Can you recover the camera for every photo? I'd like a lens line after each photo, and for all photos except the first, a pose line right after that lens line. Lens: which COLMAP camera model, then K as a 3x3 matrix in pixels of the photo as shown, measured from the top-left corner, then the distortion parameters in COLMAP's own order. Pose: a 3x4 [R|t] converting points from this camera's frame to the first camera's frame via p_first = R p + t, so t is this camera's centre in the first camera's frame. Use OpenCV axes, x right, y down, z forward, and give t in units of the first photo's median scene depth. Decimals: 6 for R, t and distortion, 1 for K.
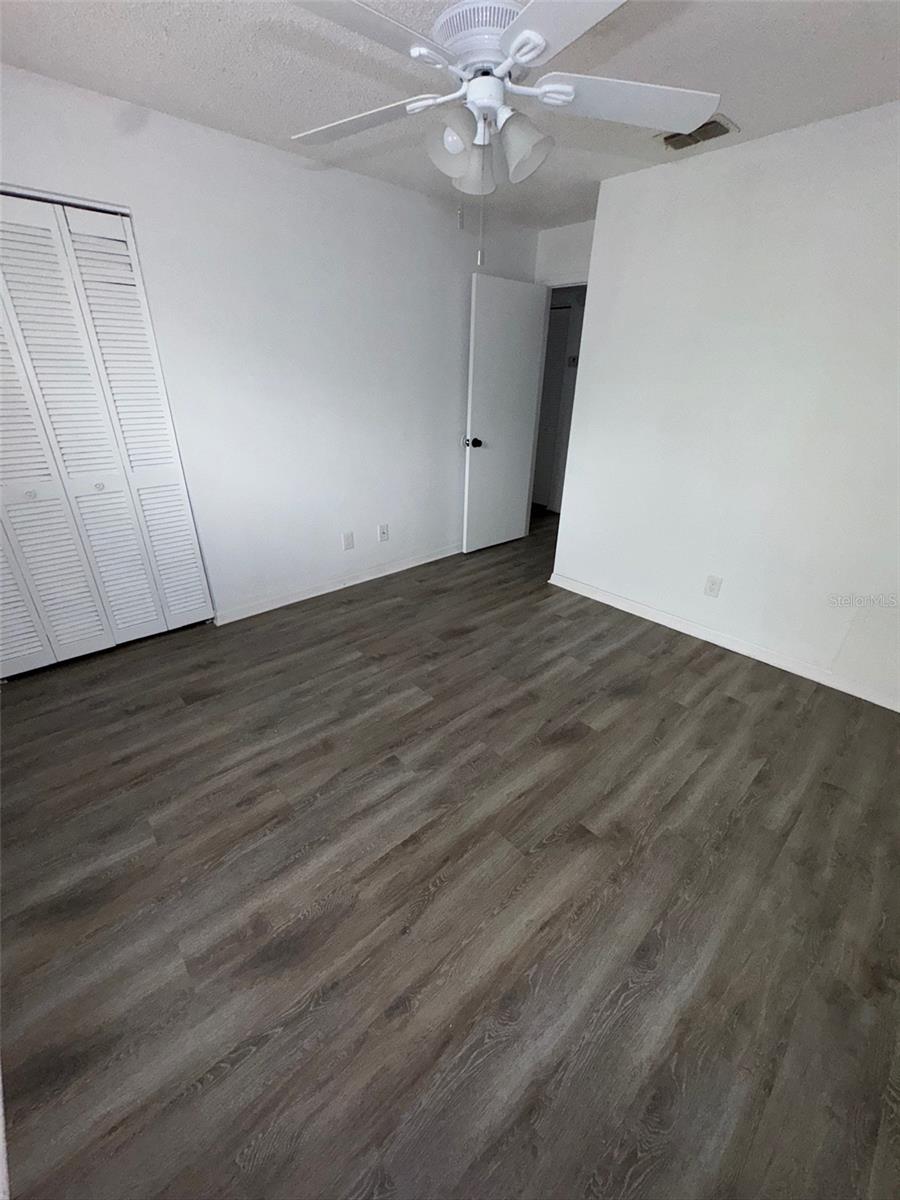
lens RADIAL K [[482.7, 0, 445.6], [0, 482.7, 600.4], [0, 0, 1]] dist [-0.002851, -0.000483]
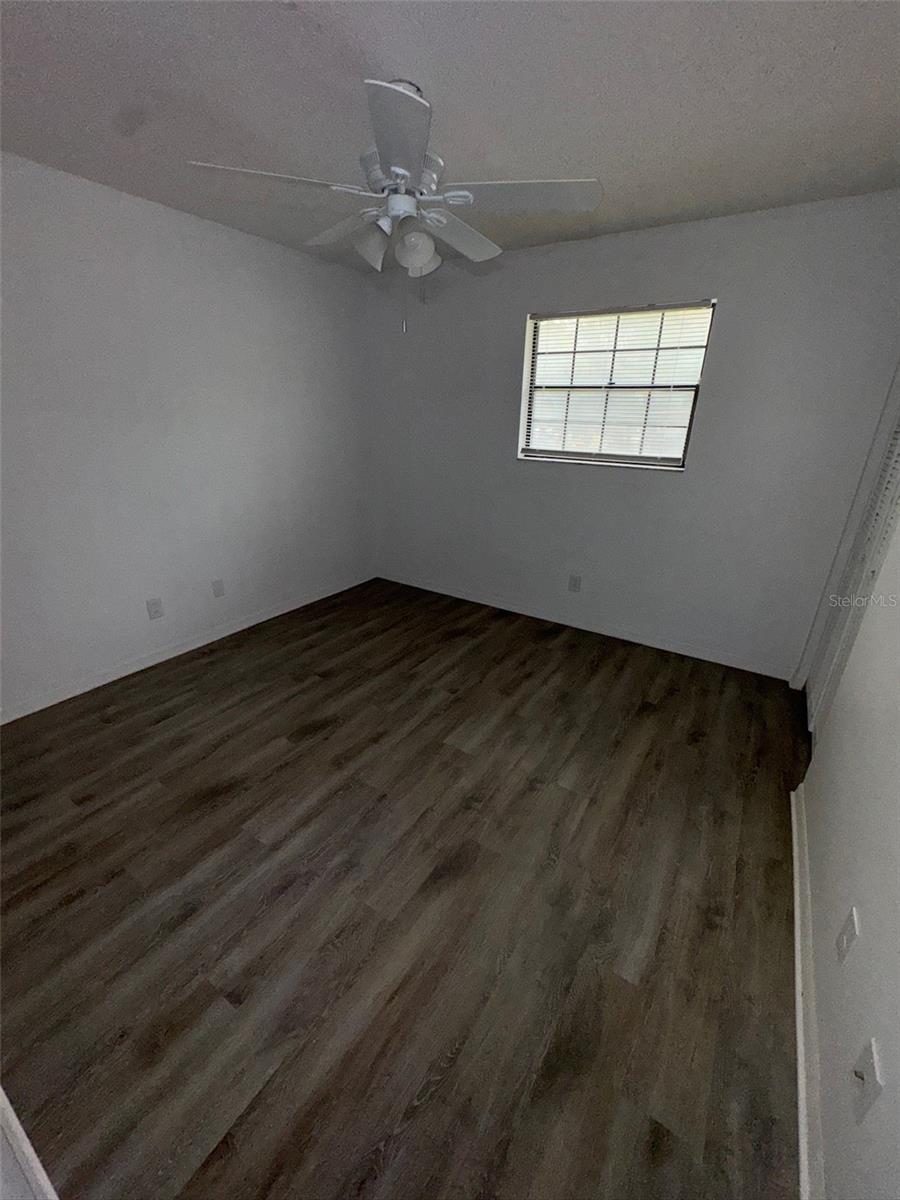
lens RADIAL K [[482.7, 0, 449.1], [0, 482.7, 597.5], [0, 0, 1]] dist [-0.002851, -0.000483]
pose [[-0.966475, 0.050358, -0.251773, 0.206013], [-0.149438, 0.687061, 0.711067, -0.732557], [0.208791, 0.724853, -0.656502, 1.516606]]
